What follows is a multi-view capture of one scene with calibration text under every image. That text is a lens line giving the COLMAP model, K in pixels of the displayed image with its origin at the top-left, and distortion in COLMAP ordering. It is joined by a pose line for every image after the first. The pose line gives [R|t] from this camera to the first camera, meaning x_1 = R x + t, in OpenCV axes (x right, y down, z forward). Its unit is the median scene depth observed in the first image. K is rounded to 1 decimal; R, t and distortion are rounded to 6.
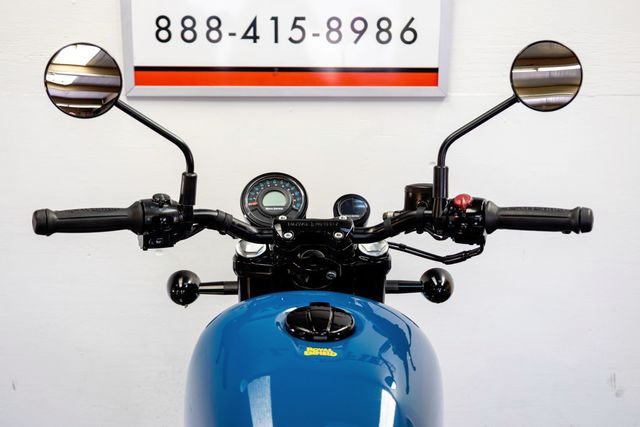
lens RADIAL K [[897.0, 0, 320.0], [0, 897.0, 213.5], [0, 0, 1]] dist [0.006463, -0.004644]
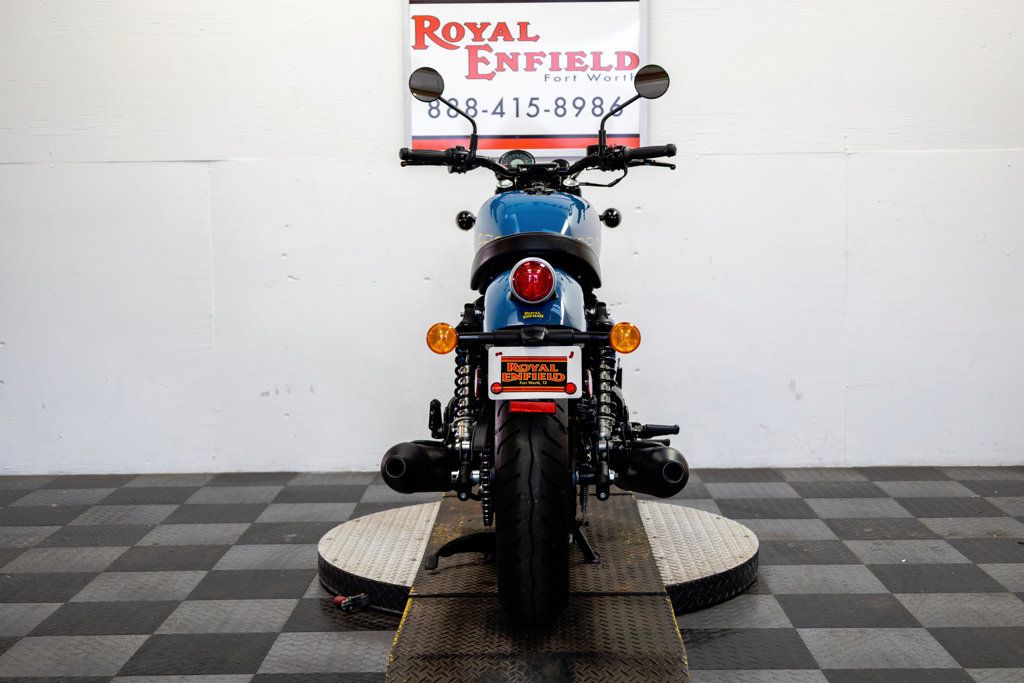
lens RADIAL K [[1470.2, 0, 507.0], [0, 1470.2, 342.1], [0, 0, 1]] dist [-0.000346, 0.083929]
pose [[0.998453, -0.012182, -0.054257, 0.051311], [0.004107, 0.989199, -0.146524, 0.467652], [0.055456, 0.146075, 0.987718, -1.130877]]
